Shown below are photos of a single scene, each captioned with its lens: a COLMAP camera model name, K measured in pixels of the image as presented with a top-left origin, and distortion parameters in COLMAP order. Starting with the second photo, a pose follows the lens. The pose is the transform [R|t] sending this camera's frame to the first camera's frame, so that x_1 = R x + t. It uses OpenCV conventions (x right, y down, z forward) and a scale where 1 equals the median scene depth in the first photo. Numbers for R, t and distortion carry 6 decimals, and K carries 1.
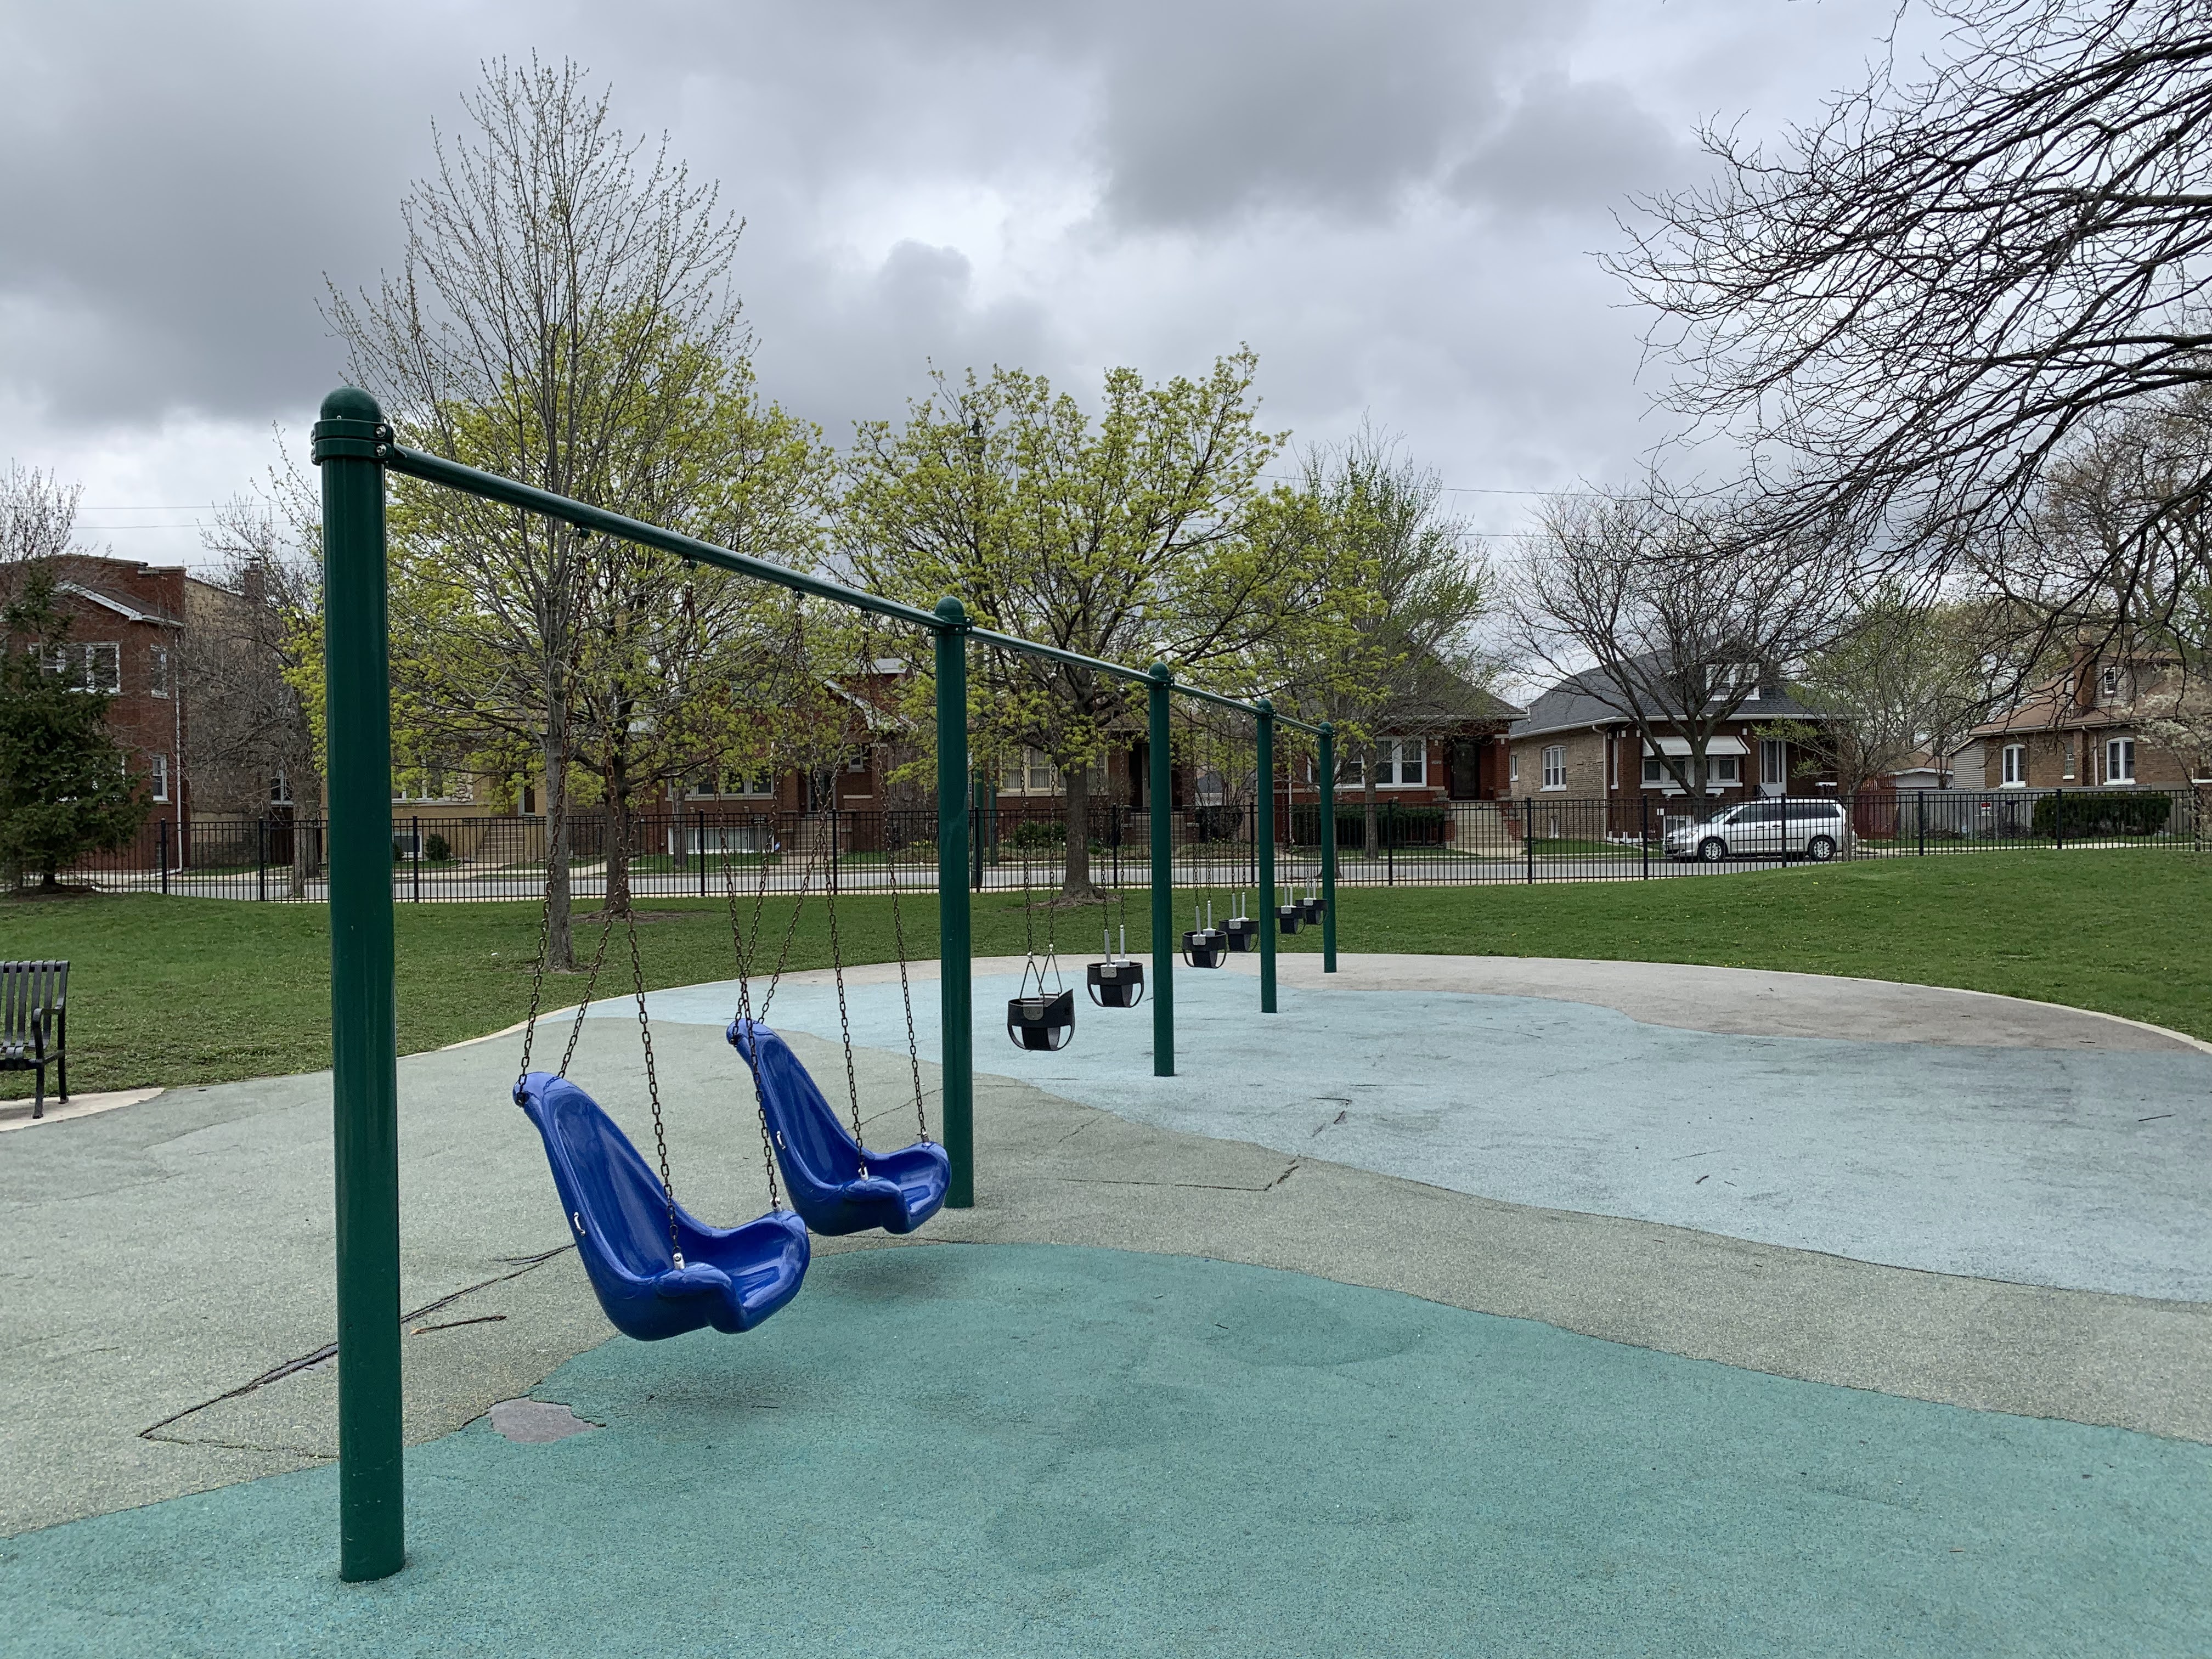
lens RADIAL K [[1694.2, 0, 1099.6], [0, 1694.2, 828.8], [0, 0, 1]] dist [0.021611, -0.016179]
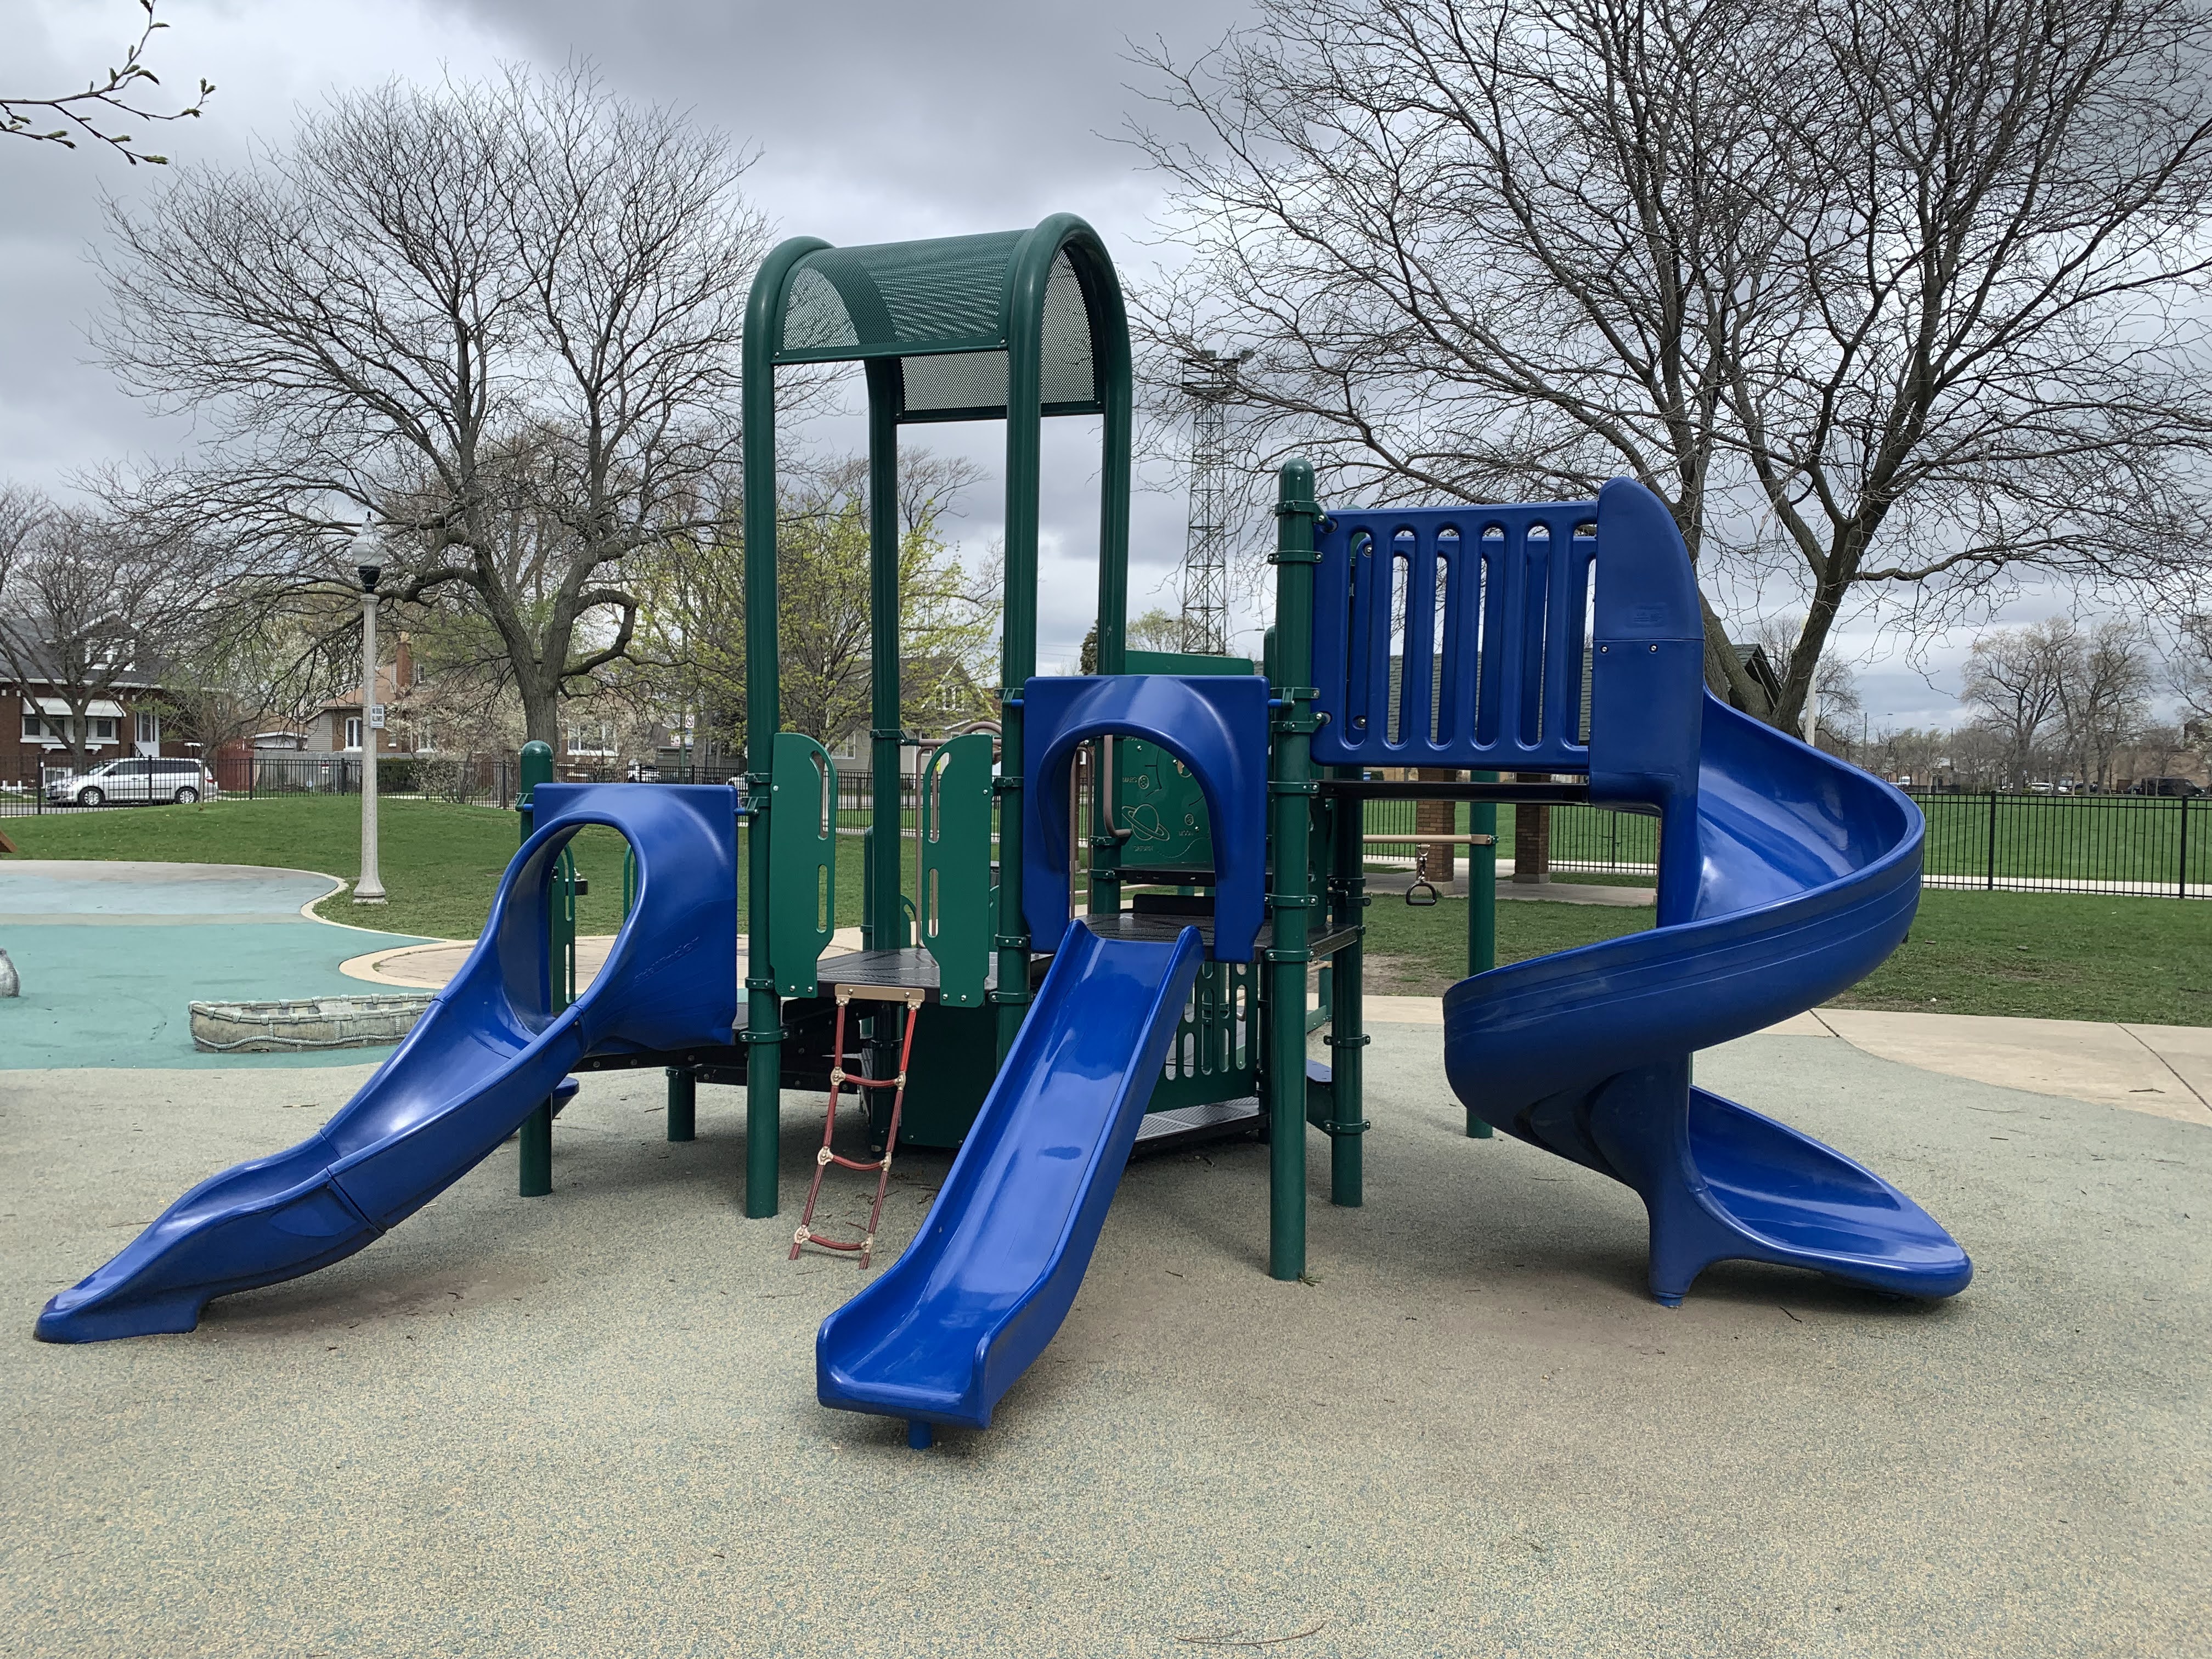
lens RADIAL K [[1694.2, 0, 1120.5], [0, 1694.2, 829.0], [0, 0, 1]] dist [0.021611, -0.016179]
pose [[0.626568, -0.002987, 0.779361, -0.107808], [-0.017447, 0.999688, 0.017857, 0.000766], [-0.779172, -0.024786, 0.626320, -0.283593]]
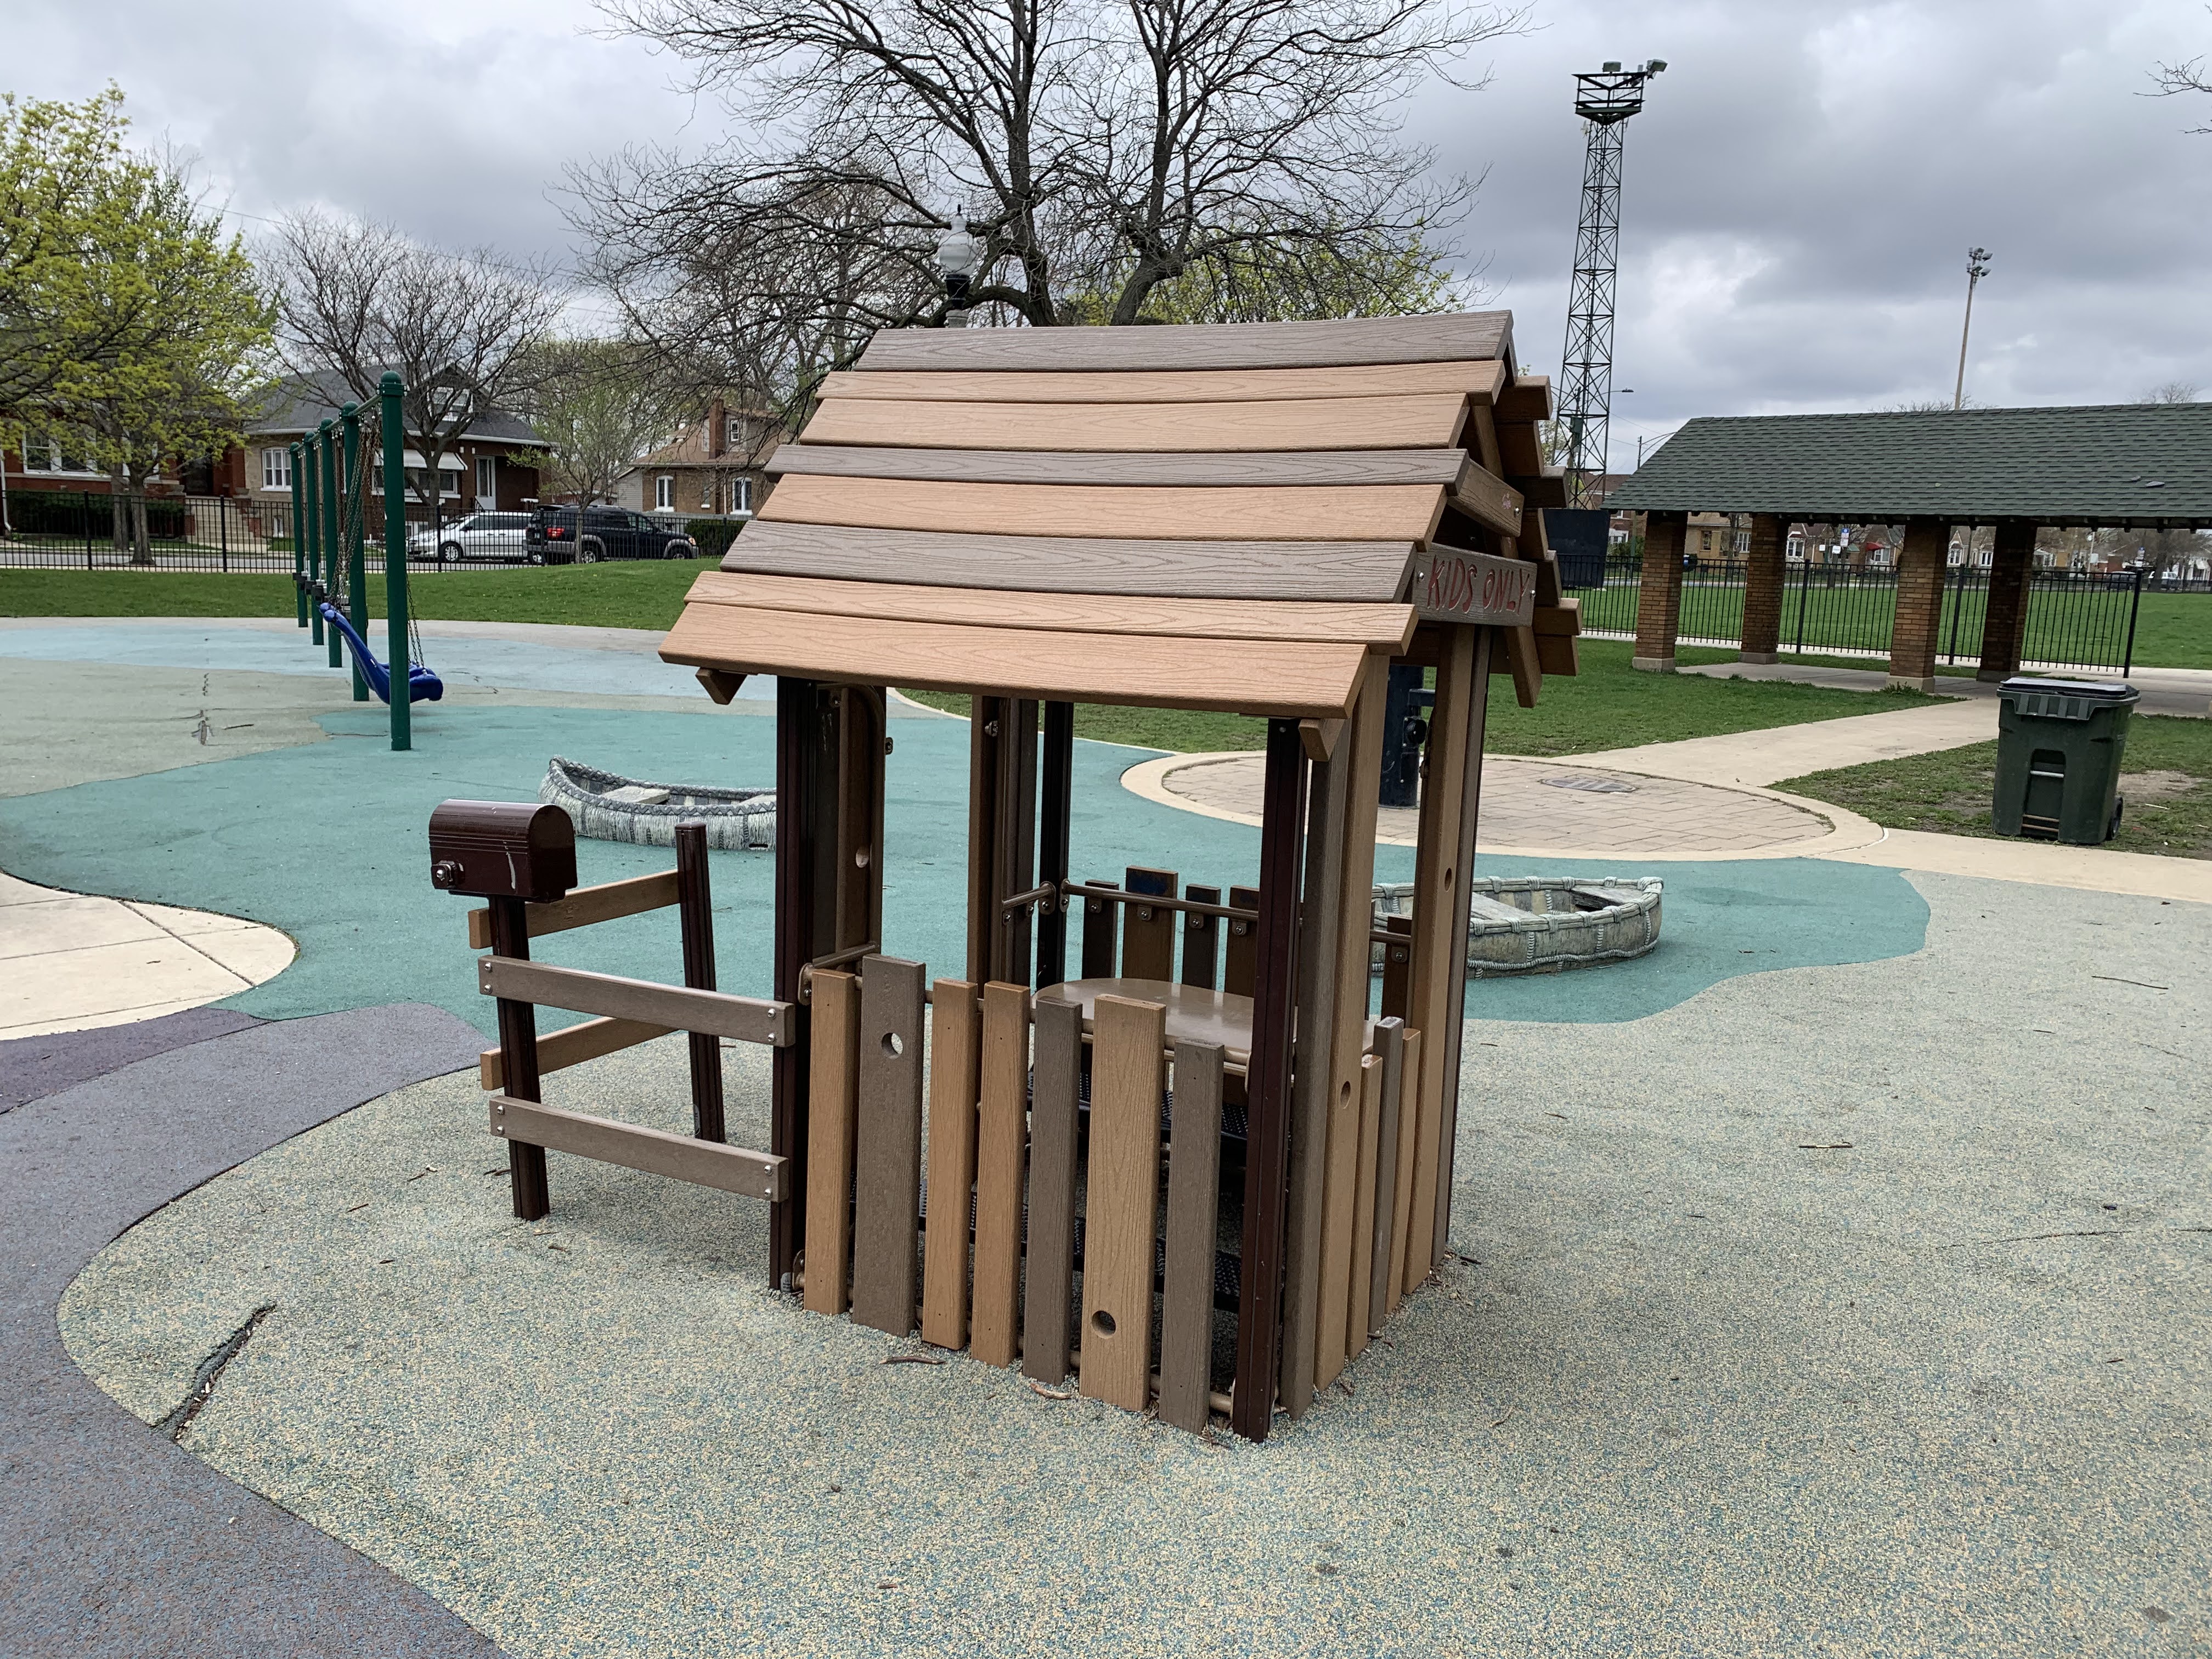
lens RADIAL K [[1694.2, 0, 1085.3], [0, 1694.2, 812.9], [0, 0, 1]] dist [0.021611, -0.016179]
pose [[0.729246, -0.068935, 0.680770, -0.117943], [-0.040615, 0.988797, 0.143633, 0.003261], [-0.683045, -0.132393, 0.718276, -0.153393]]
